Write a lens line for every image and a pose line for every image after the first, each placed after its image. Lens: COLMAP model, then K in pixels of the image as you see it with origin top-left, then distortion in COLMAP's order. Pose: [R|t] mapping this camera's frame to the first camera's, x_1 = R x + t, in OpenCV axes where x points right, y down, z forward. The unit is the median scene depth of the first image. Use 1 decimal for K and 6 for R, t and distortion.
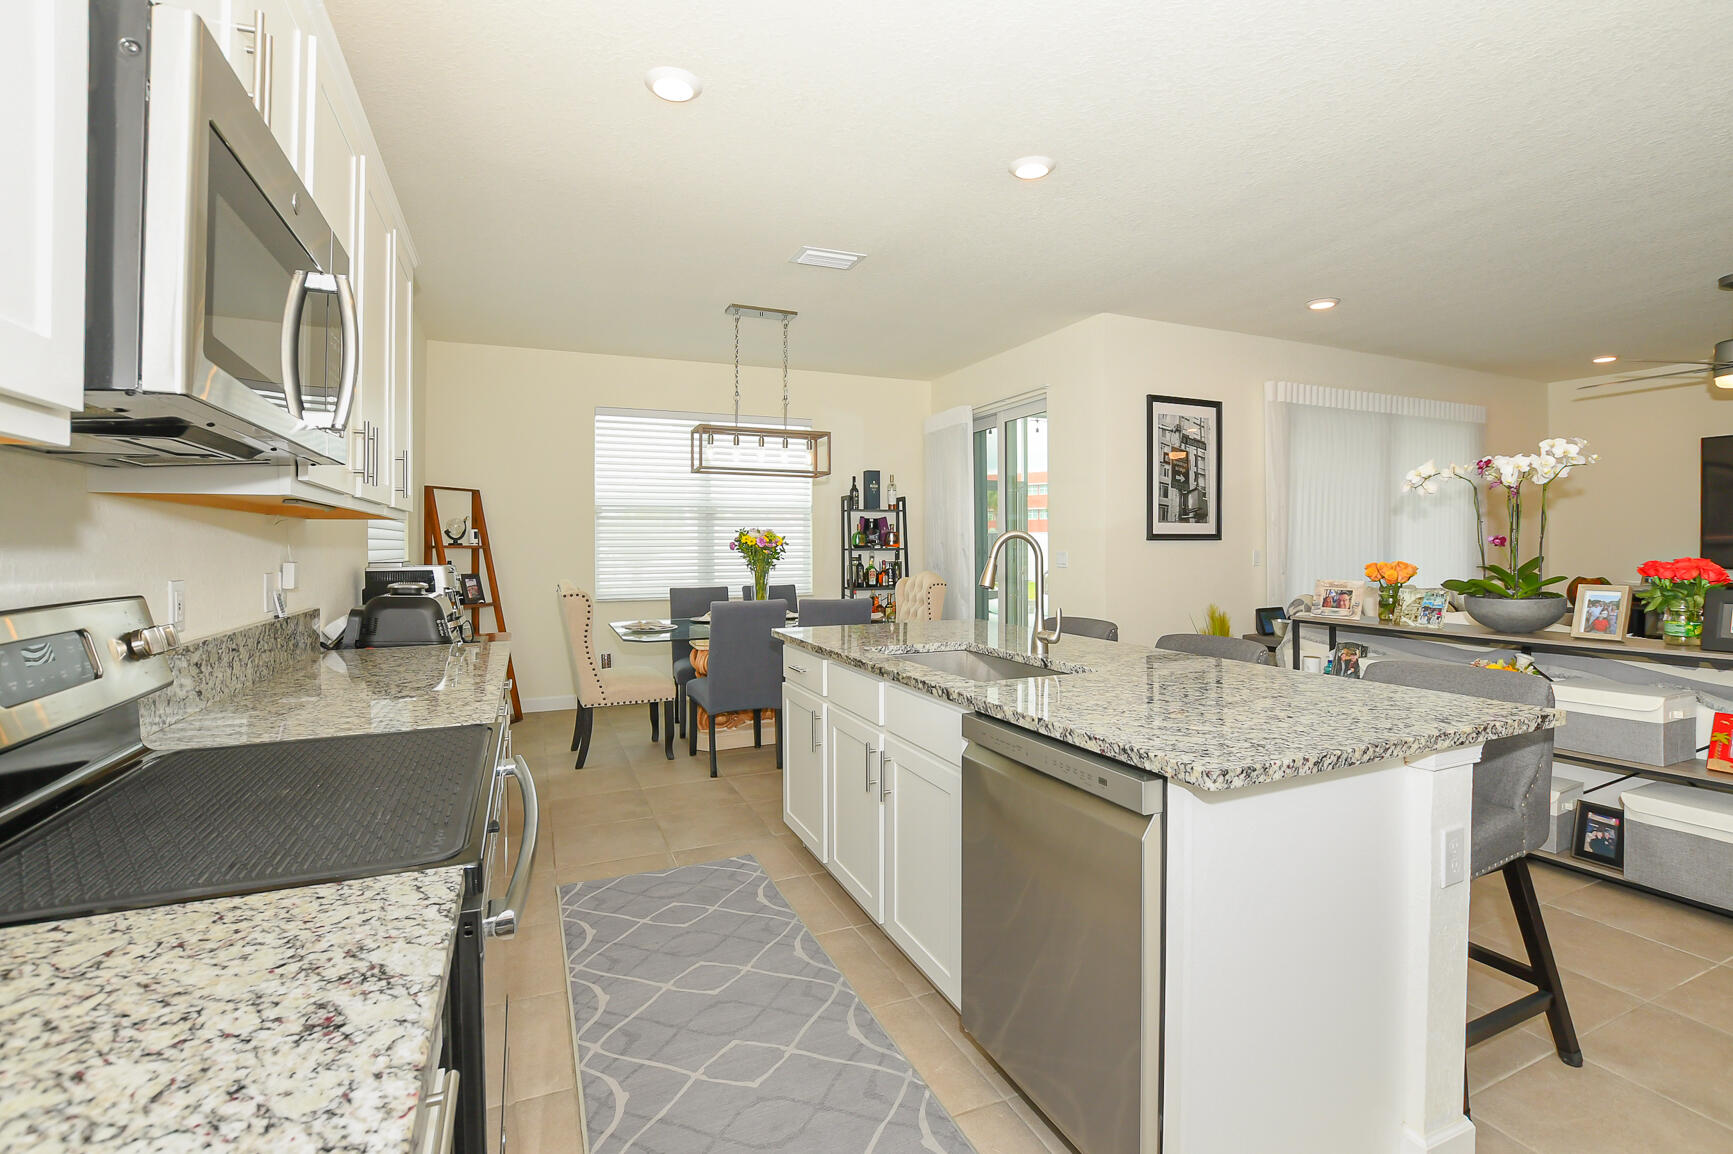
lens RADIAL K [[746.6, 0, 849.0], [0, 746.6, 534.1], [0, 0, 1]] dist [-0.023687, 0.000064]
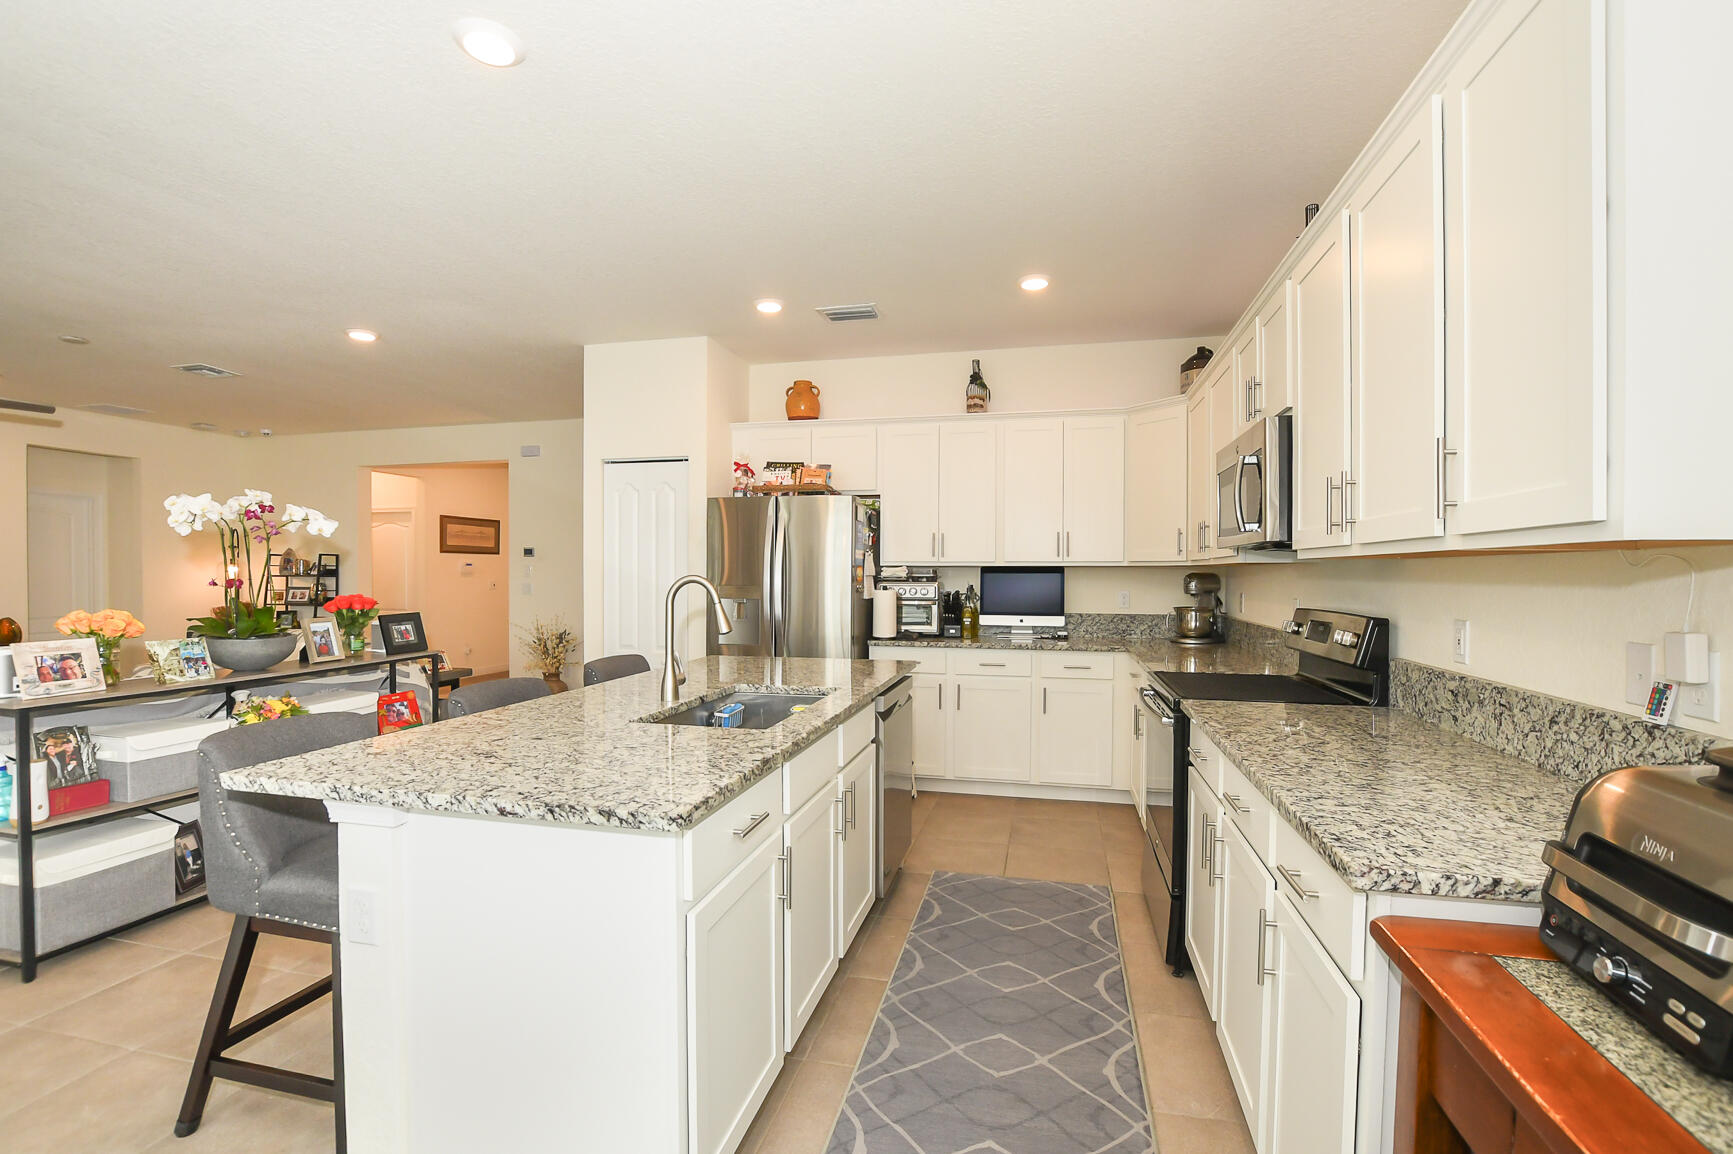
lens RADIAL K [[776.2, 0, 869.6], [0, 776.2, 583.1], [0, 0, 1]] dist [-0.026059, 0.000713]
pose [[-0.804005, -0.002127, 0.594619, -0.257012], [-0.002560, 0.999997, 0.000116, 0.003947], [-0.594618, -0.001429, -0.804007, 0.758624]]
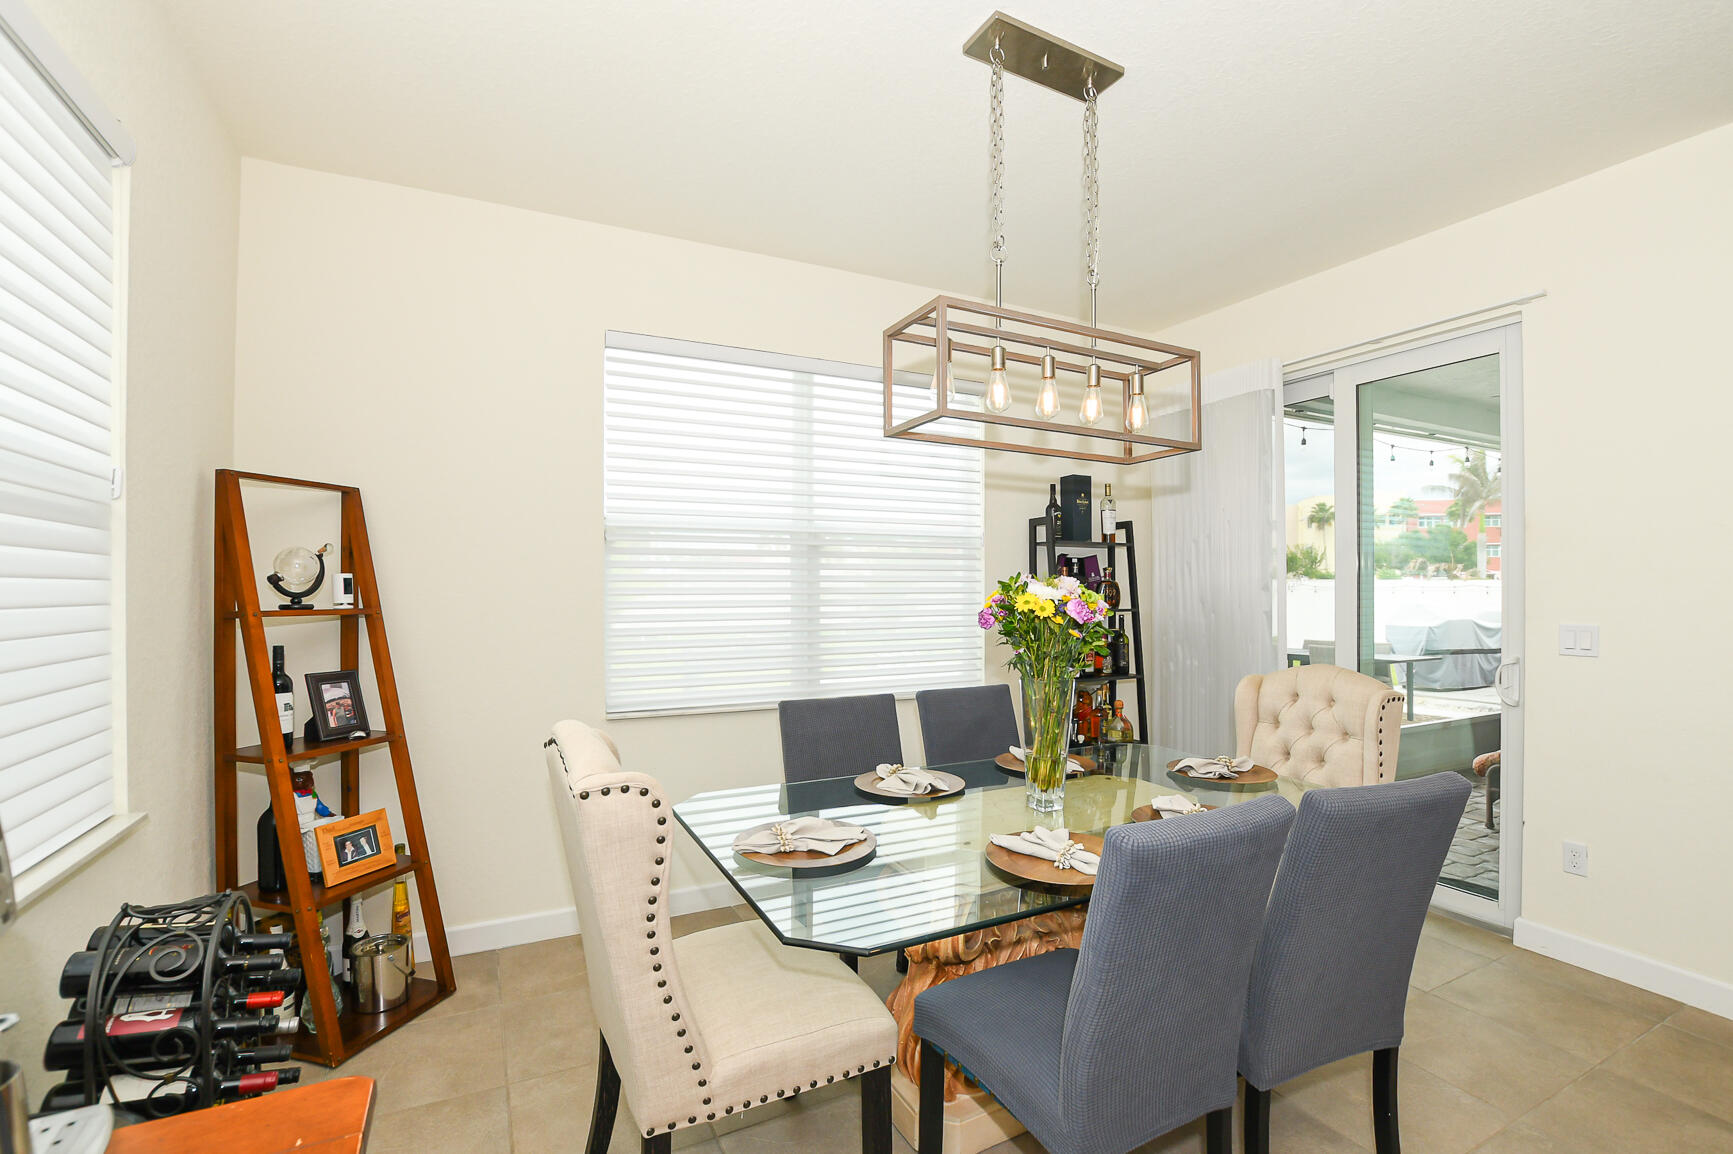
lens RADIAL K [[776.2, 0, 869.6], [0, 776.2, 583.1], [0, 0, 1]] dist [-0.026059, 0.000713]
pose [[0.997593, 0.004453, 0.069205, -0.227214], [-0.004880, 0.999970, 0.005997, -0.004990], [-0.069176, -0.006320, 0.997584, 0.533947]]
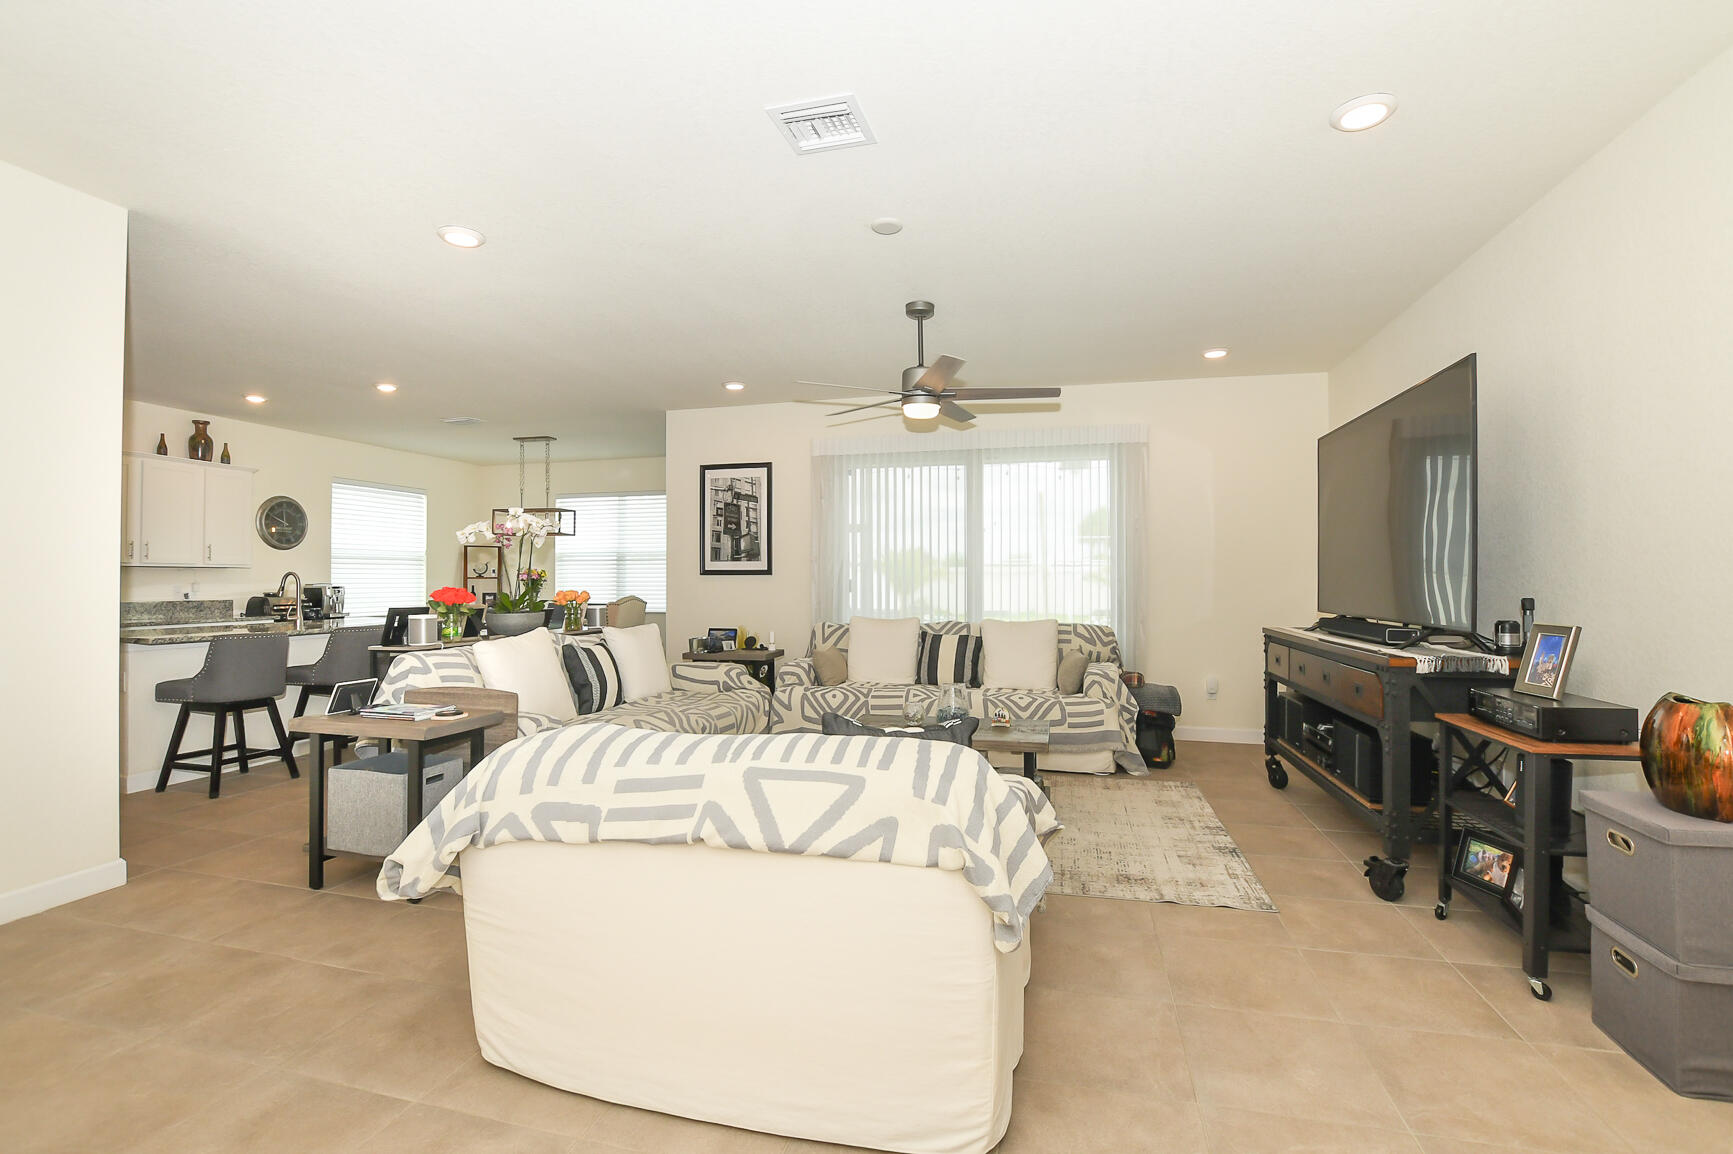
lens RADIAL K [[771.9, 0, 866.7], [0, 771.9, 570.4], [0, 0, 1]] dist [-0.027028, 0.000049]
pose [[0.788793, -0.002117, -0.614655, 1.427049], [0.003700, 0.999992, 0.001305, -0.000372], [0.614648, -0.003304, 0.788795, 0.090767]]
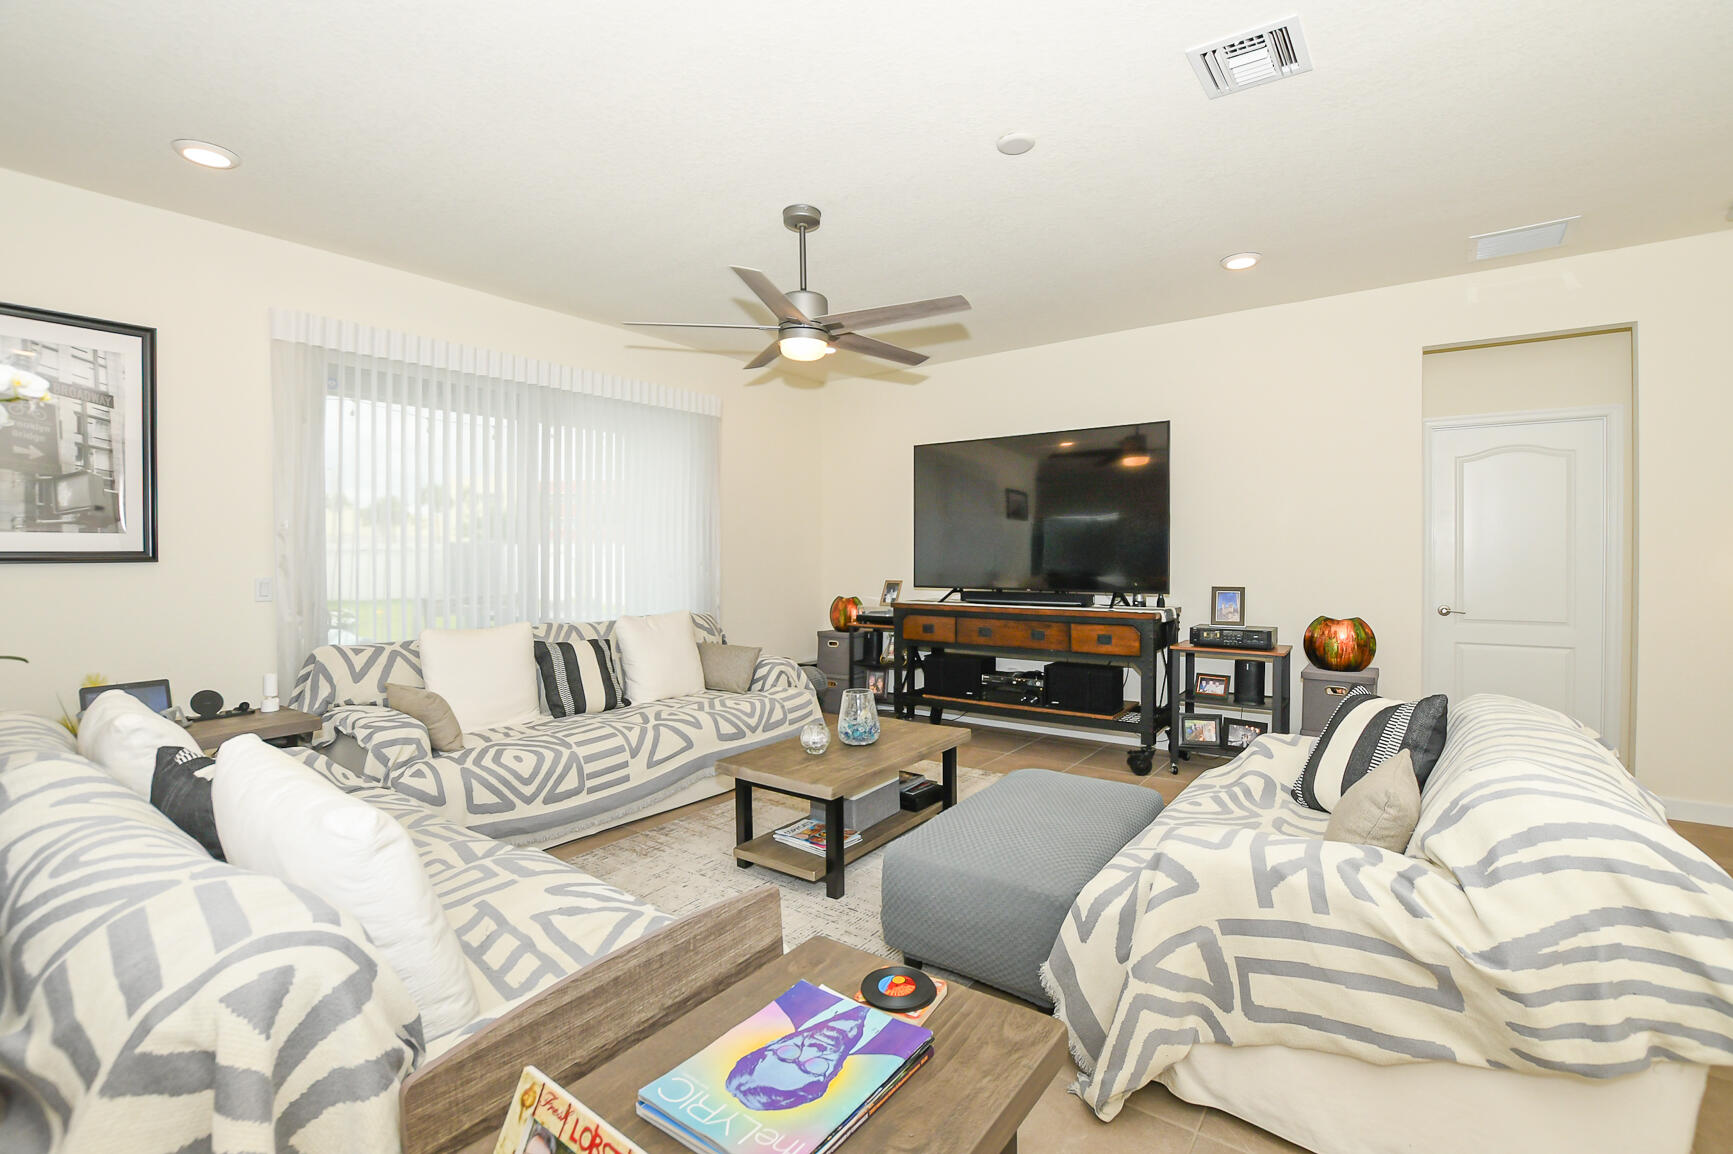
lens RADIAL K [[765.7, 0, 873.3], [0, 765.7, 566.5], [0, 0, 1]] dist [-0.037276, 0.000854]
pose [[0.864442, -0.009782, 0.502637, 0.709022], [-0.003940, 0.999648, 0.026229, -0.005836], [-0.502717, -0.024654, 0.864099, 0.199279]]
